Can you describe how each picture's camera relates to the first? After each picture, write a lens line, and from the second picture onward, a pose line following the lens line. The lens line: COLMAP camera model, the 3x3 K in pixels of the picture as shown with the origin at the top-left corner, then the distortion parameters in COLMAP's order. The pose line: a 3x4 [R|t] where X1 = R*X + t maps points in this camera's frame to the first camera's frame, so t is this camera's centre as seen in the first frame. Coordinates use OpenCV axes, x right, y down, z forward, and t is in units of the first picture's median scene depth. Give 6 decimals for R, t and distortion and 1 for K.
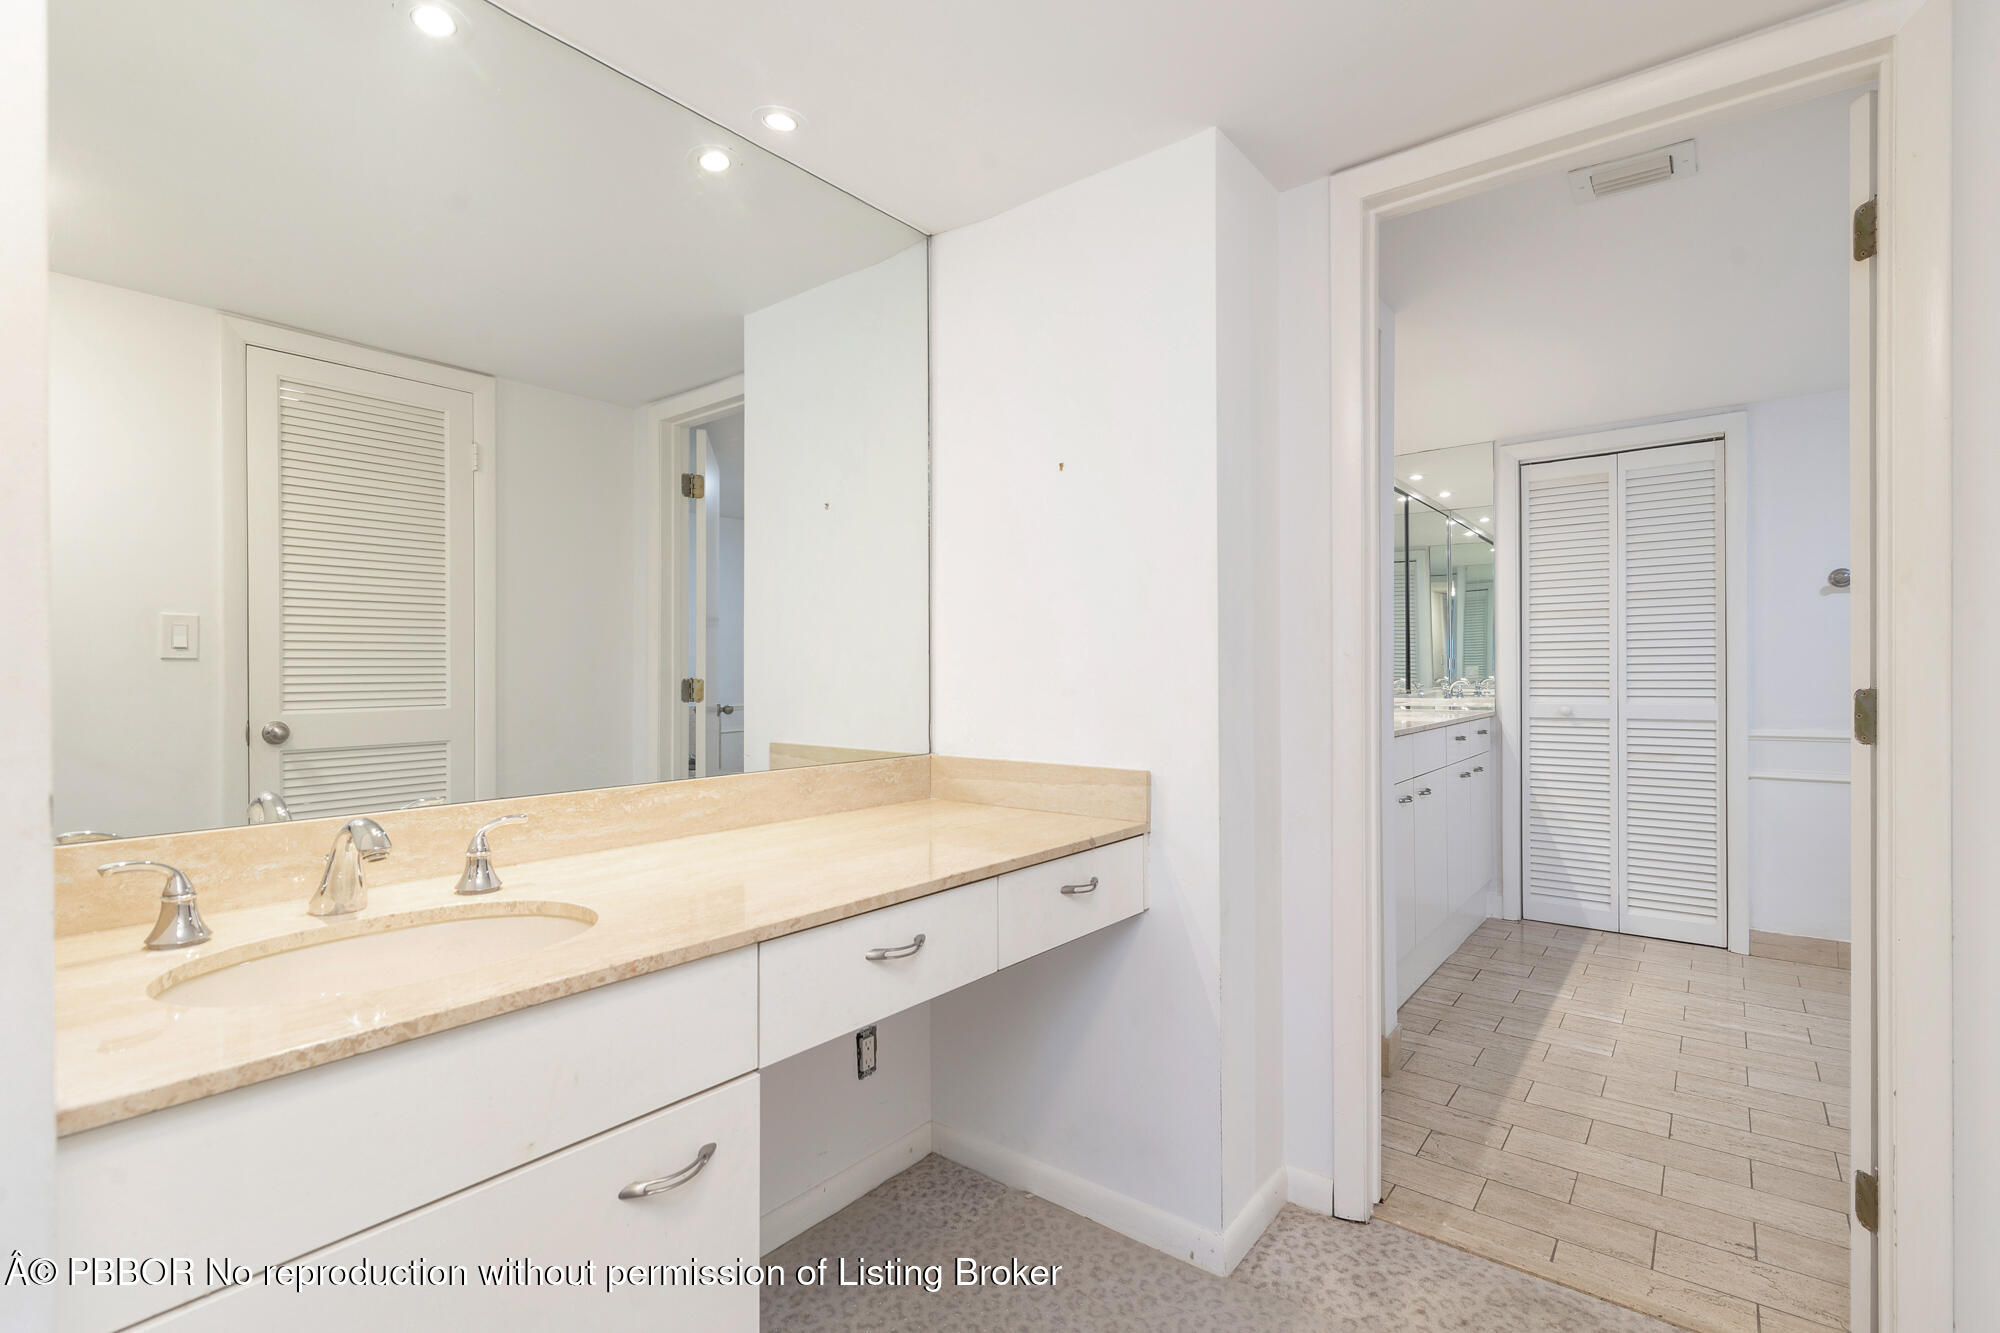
lens RADIAL K [[918.7, 0, 1009.2], [0, 918.7, 675.3], [0, 0, 1]] dist [0.002758, 0.000332]
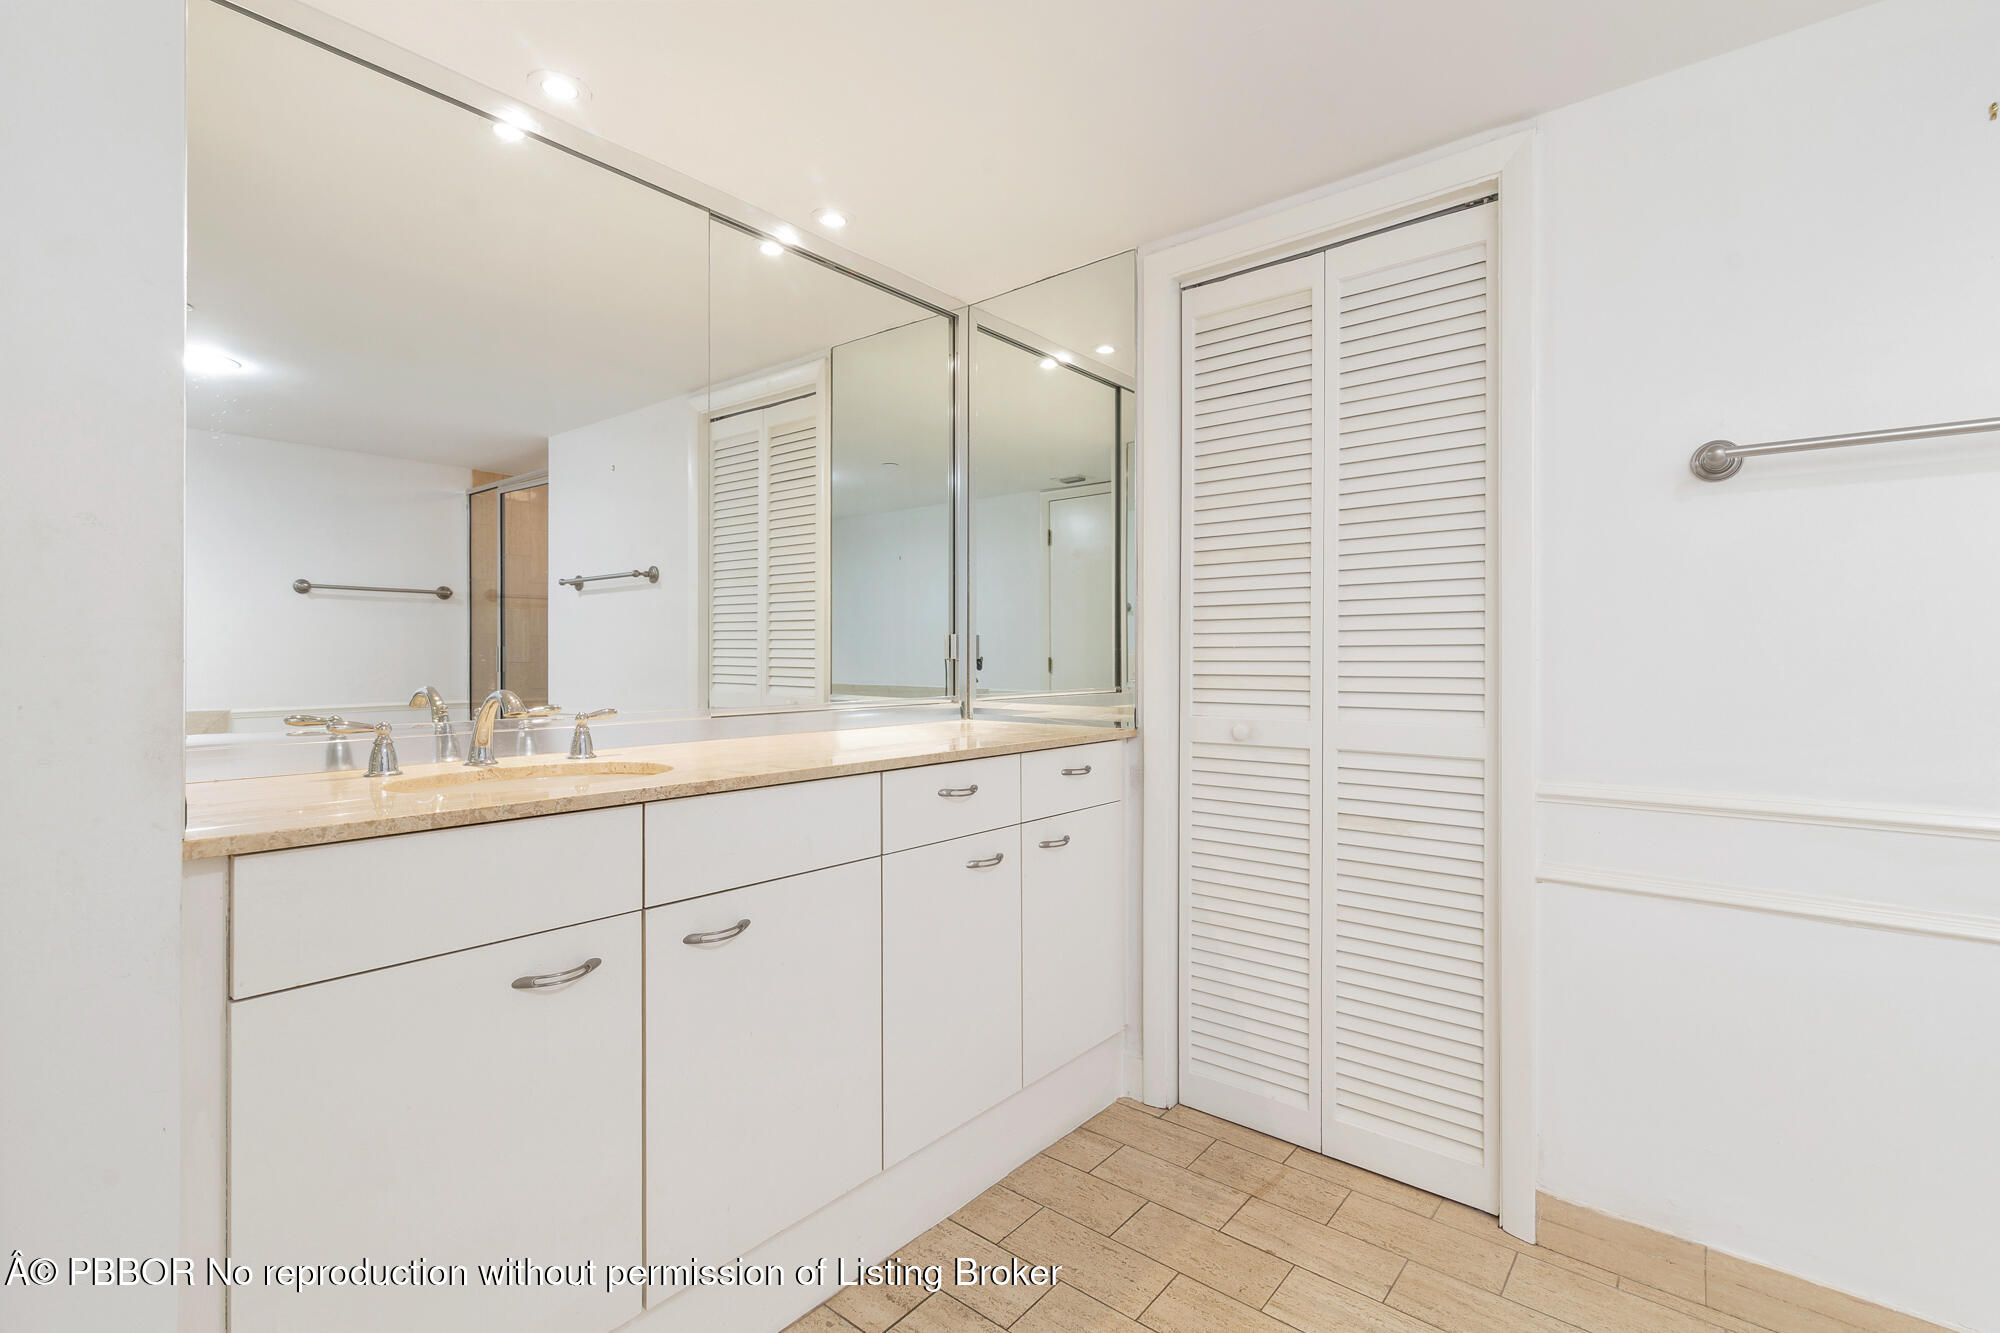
lens RADIAL K [[918.7, 0, 989.4], [0, 918.7, 653.6], [0, 0, 1]] dist [0.002758, 0.000332]
pose [[0.999877, 0.004899, -0.014880, 0.477372], [-0.005015, 0.999957, -0.007767, -0.002704], [0.014841, 0.007841, 0.999859, 0.465827]]
